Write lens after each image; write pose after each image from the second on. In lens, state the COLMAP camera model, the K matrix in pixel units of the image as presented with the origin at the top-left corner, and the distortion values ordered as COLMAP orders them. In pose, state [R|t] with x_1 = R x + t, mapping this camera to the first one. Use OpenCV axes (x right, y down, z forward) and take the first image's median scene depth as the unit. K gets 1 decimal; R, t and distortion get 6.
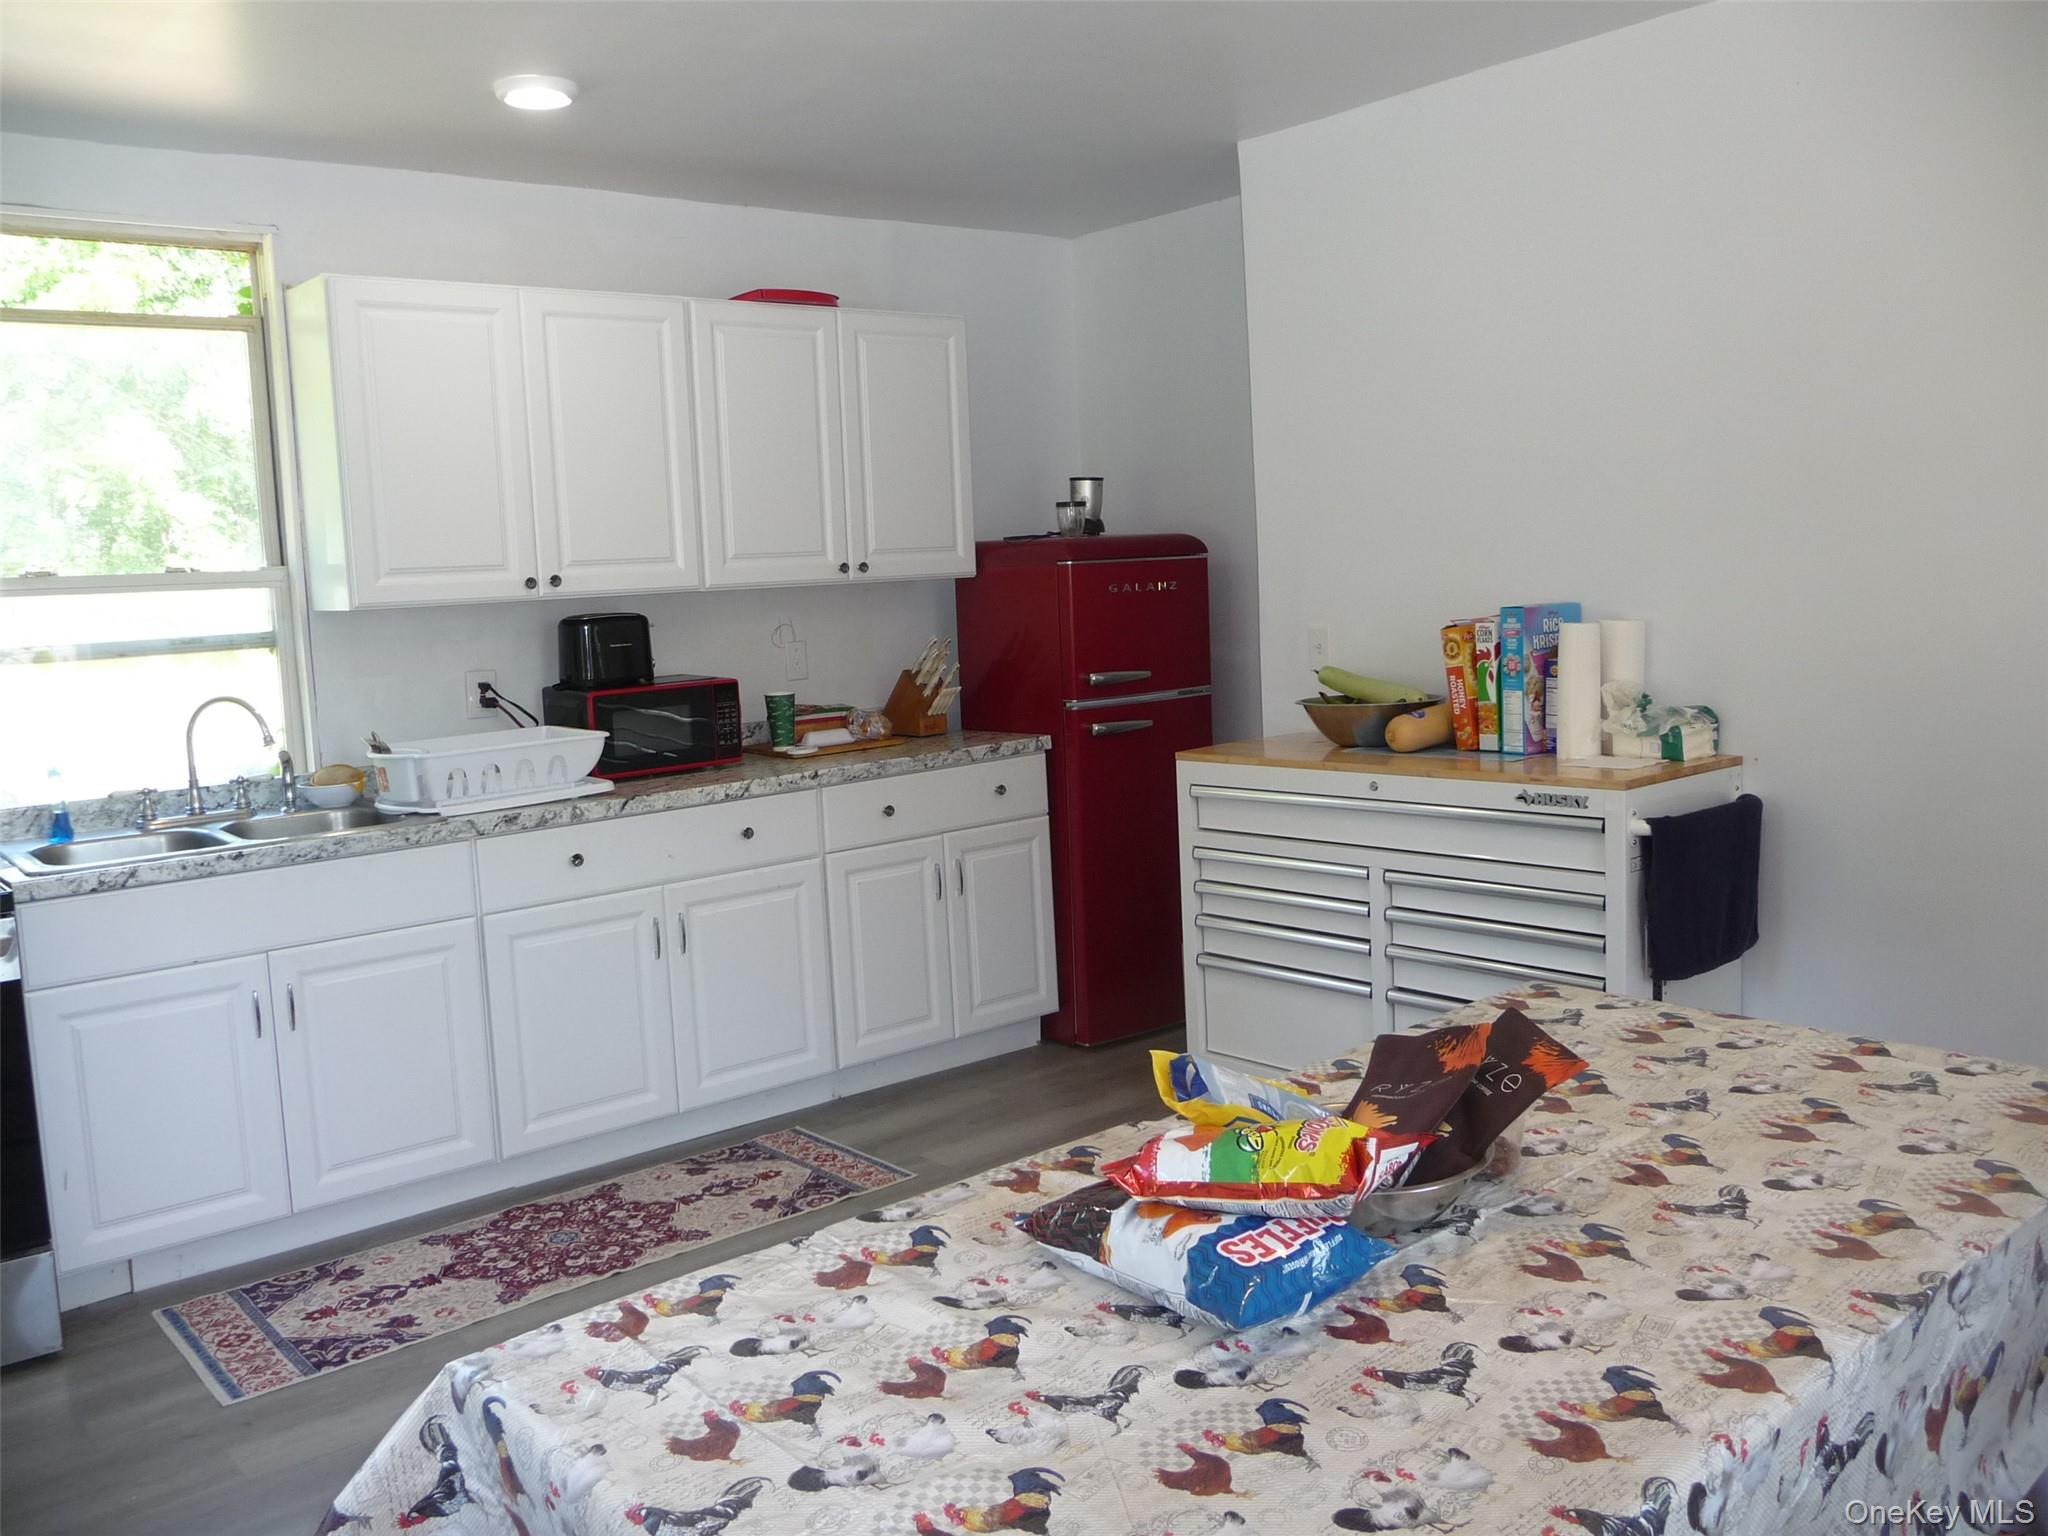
lens RADIAL K [[1684.1, 0, 1007.1], [0, 1684.1, 754.2], [0, 0, 1]] dist [-0.041818, 0.041140]
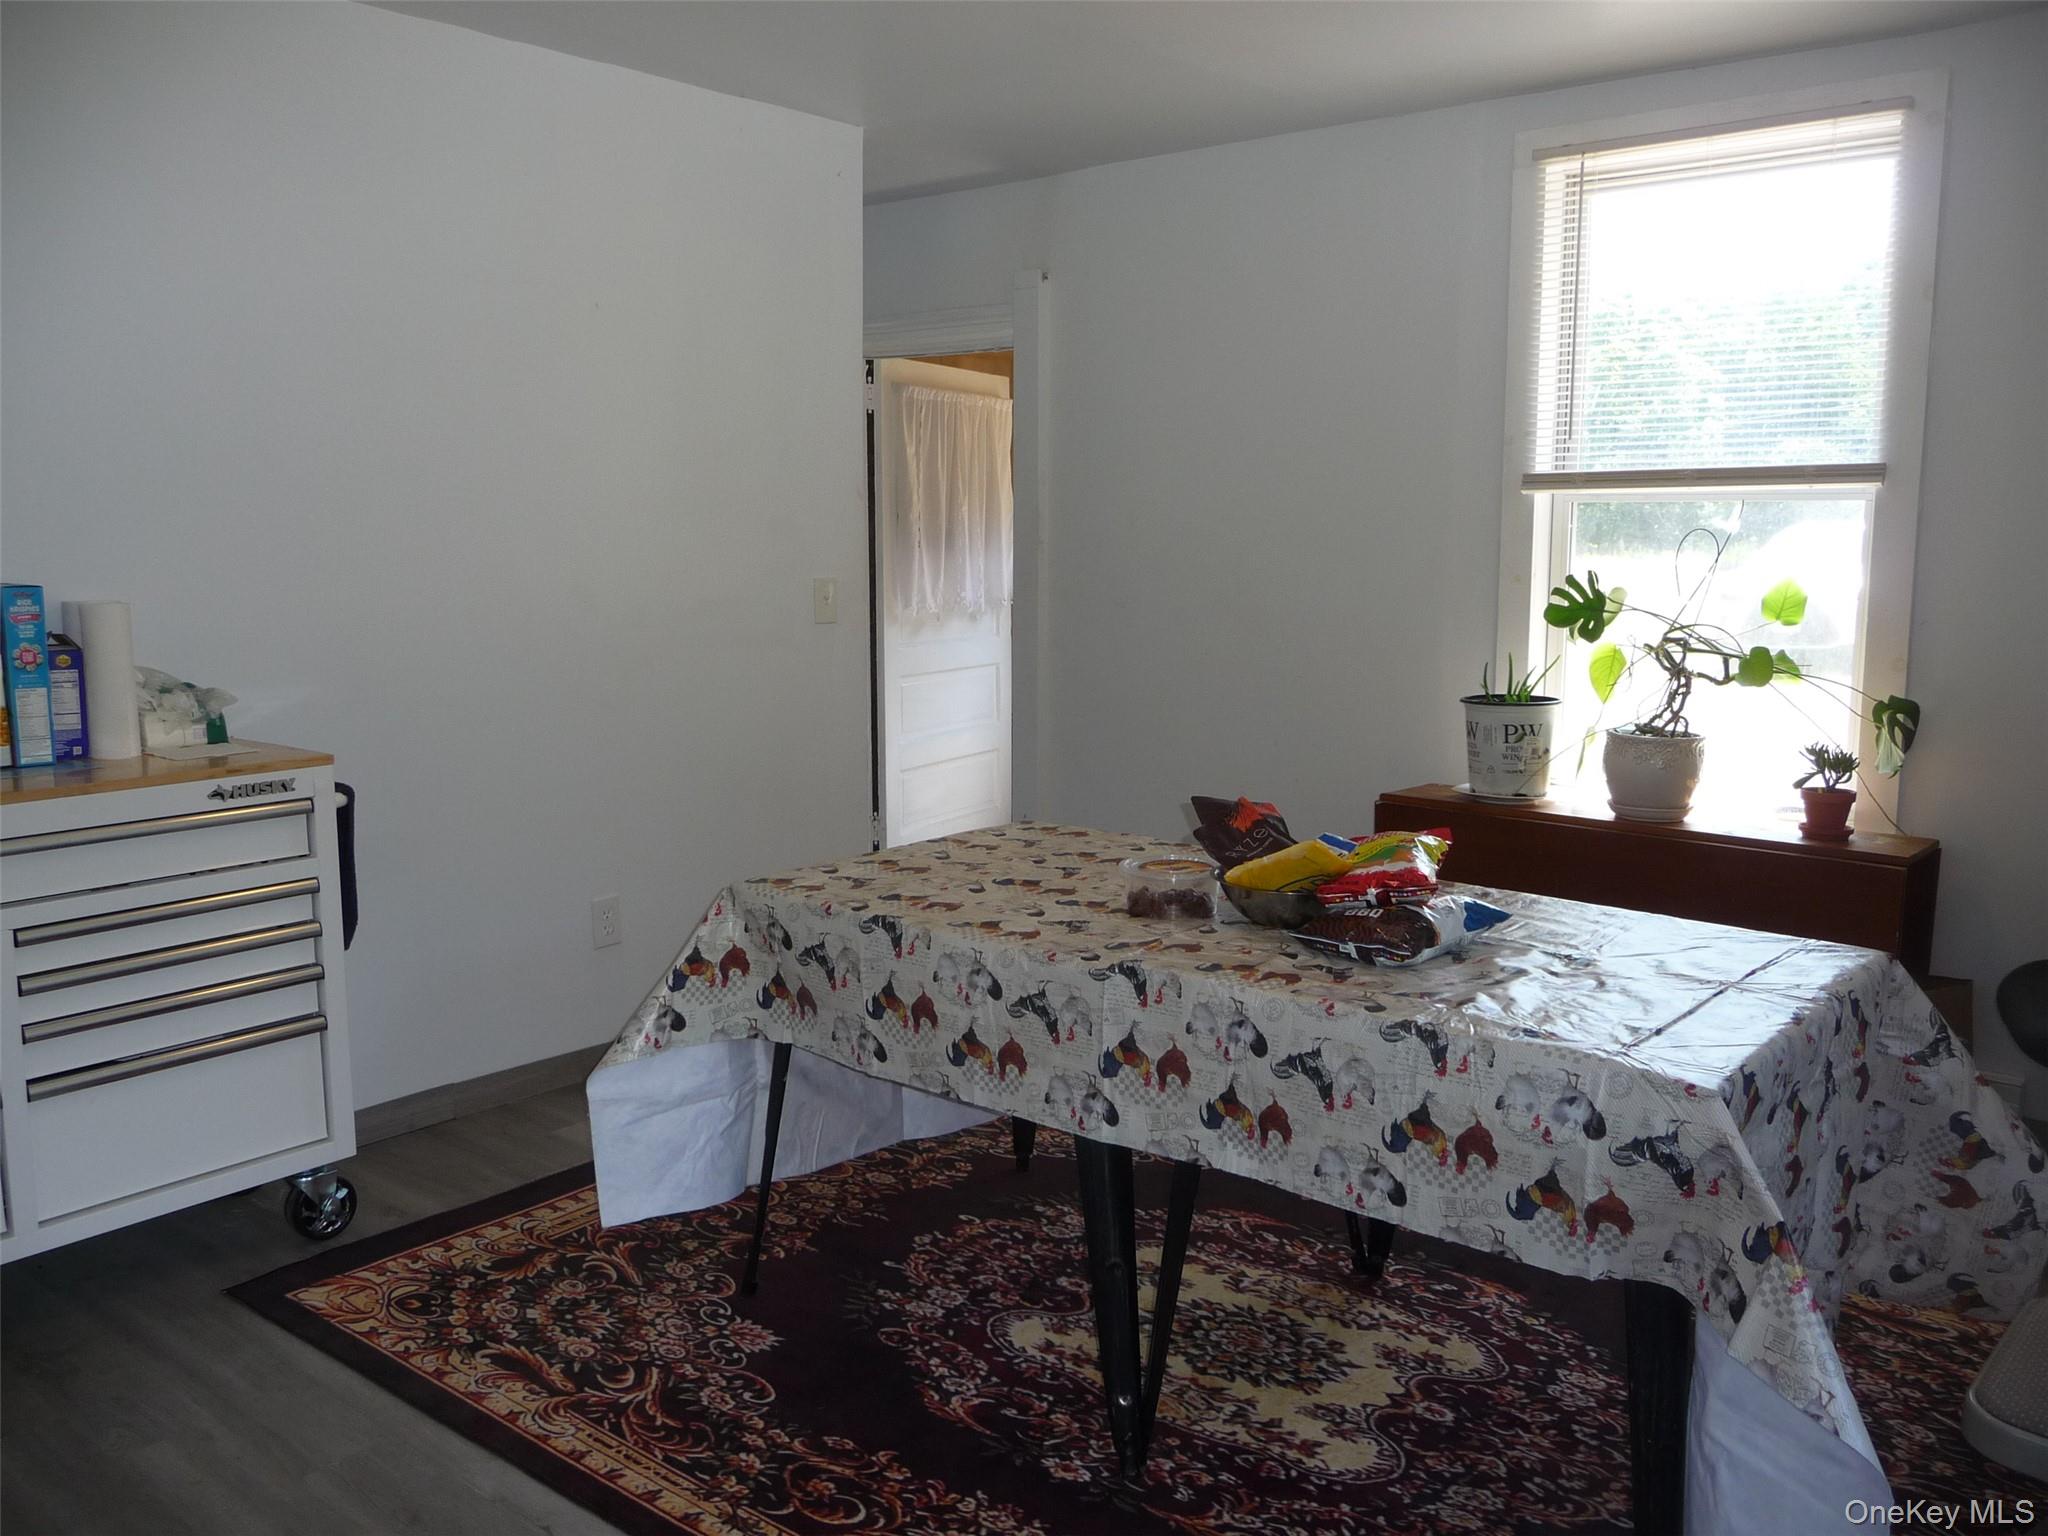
lens RADIAL K [[1684.1, 0, 1009.9], [0, 1684.1, 770.5], [0, 0, 1]] dist [-0.041818, 0.041140]
pose [[-0.177774, -0.093689, 0.979601, -0.528192], [0.115066, 0.986650, 0.115245, -0.033453], [-0.977321, 0.133207, -0.164620, 0.606345]]
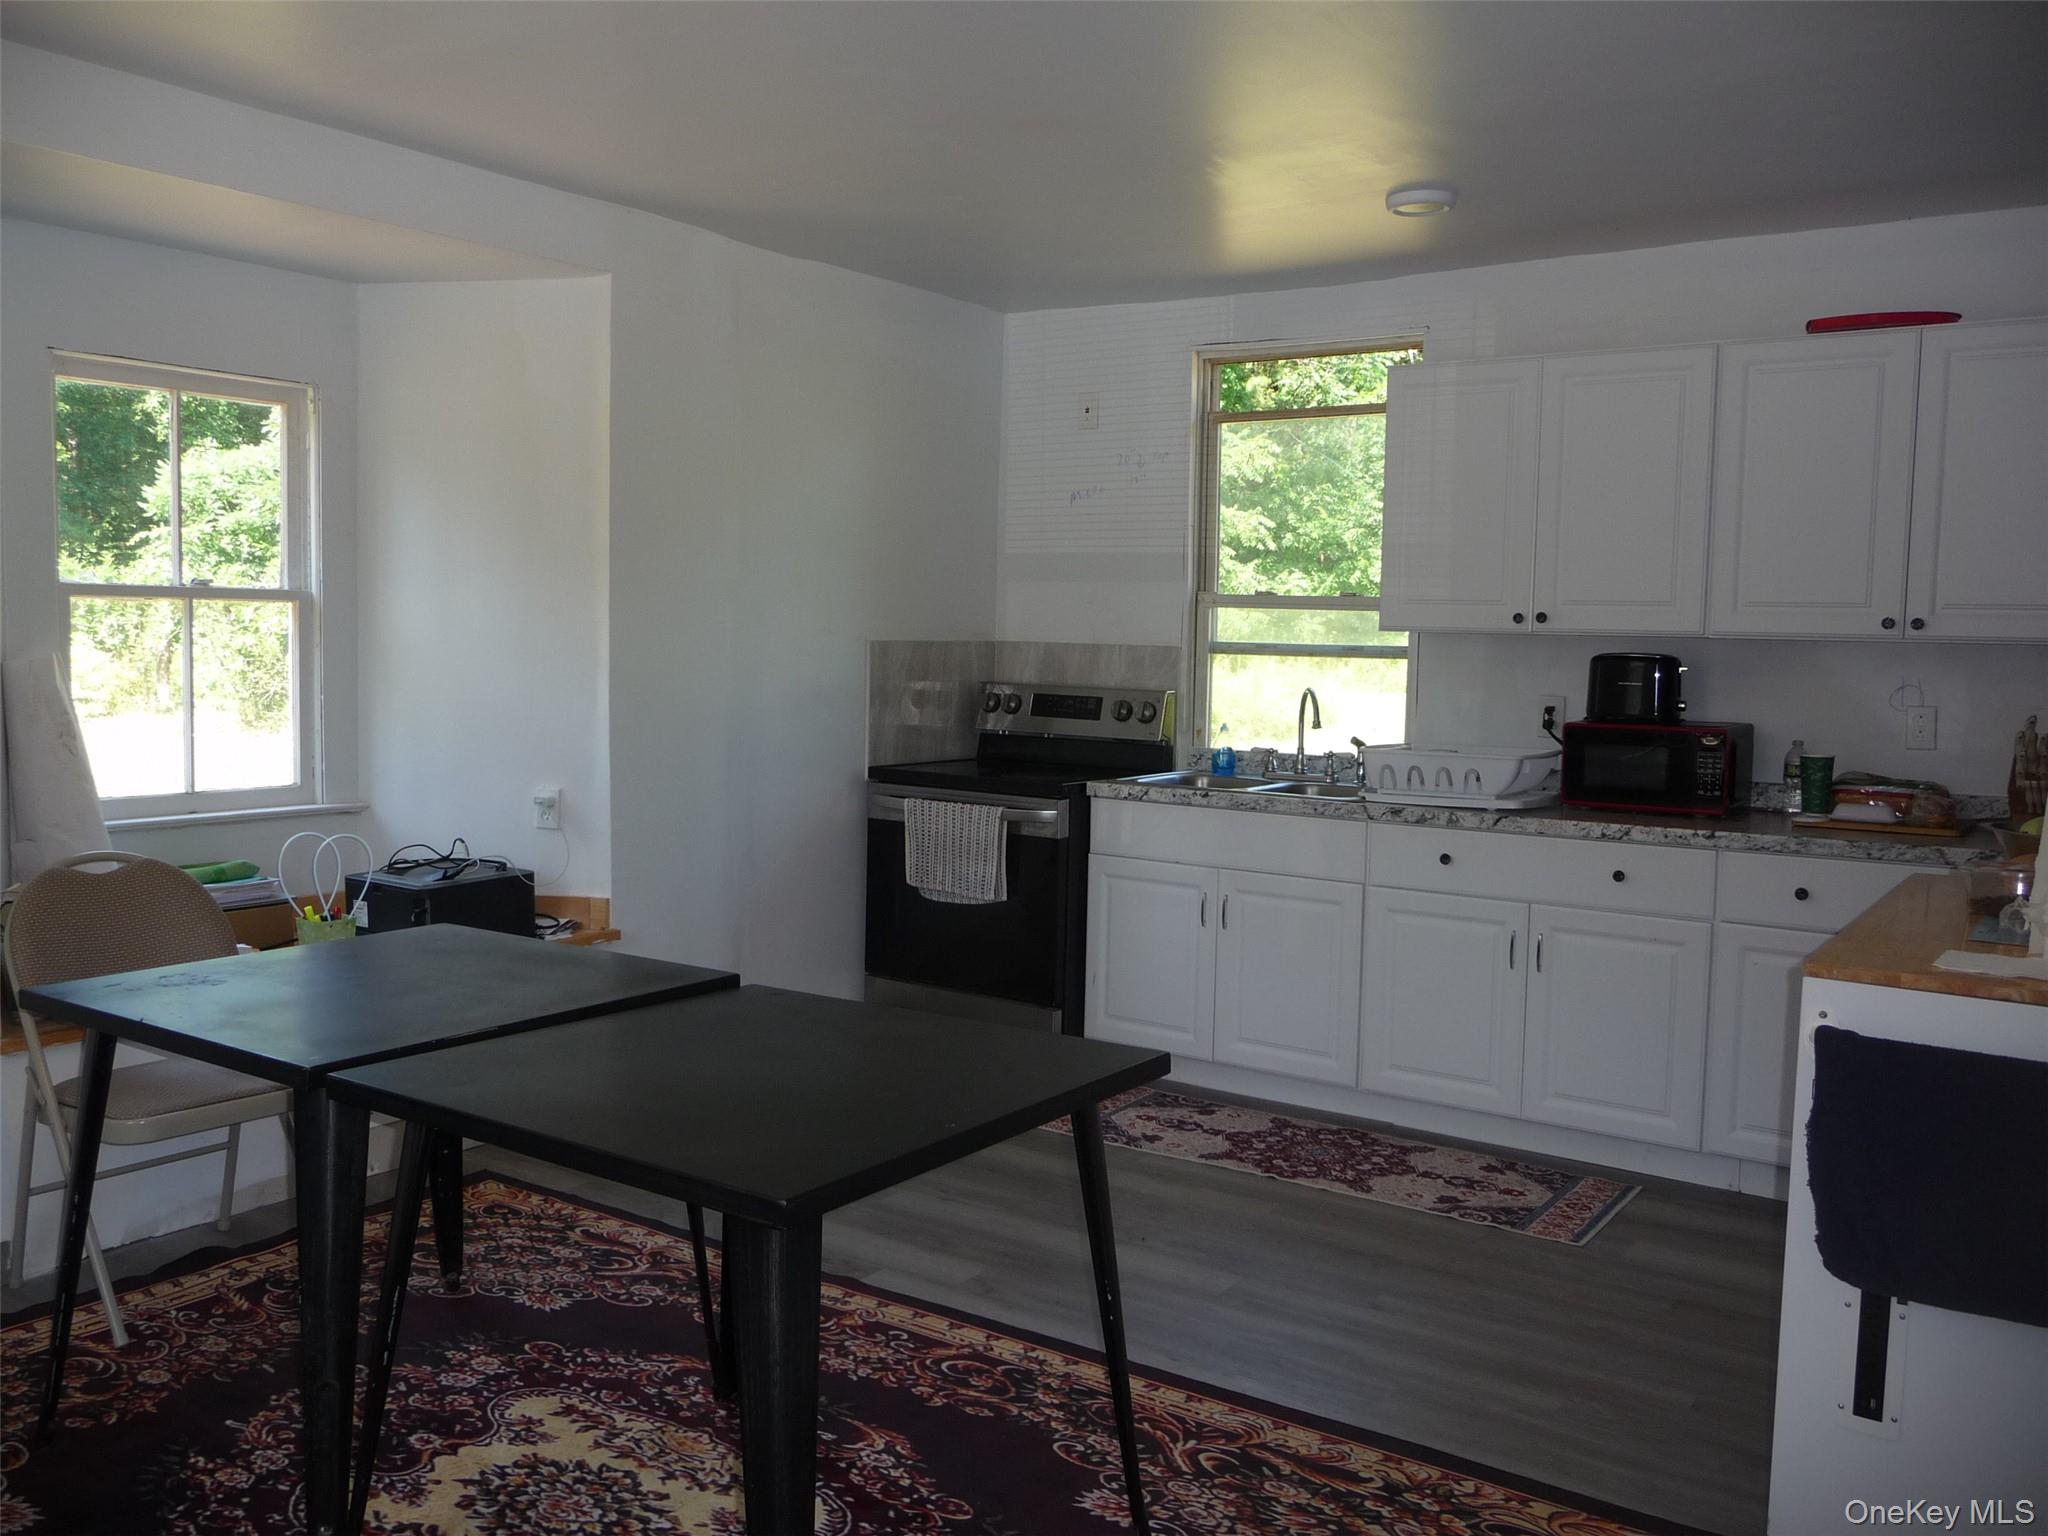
lens RADIAL K [[1684.1, 0, 1009.2], [0, 1684.1, 754.9], [0, 0, 1]] dist [-0.041818, 0.041140]
pose [[0.262379, 0.124929, -0.956844, 0.730648], [-0.140833, 0.985924, 0.090107, -0.066304], [0.954632, 0.111113, 0.276280, 0.381288]]
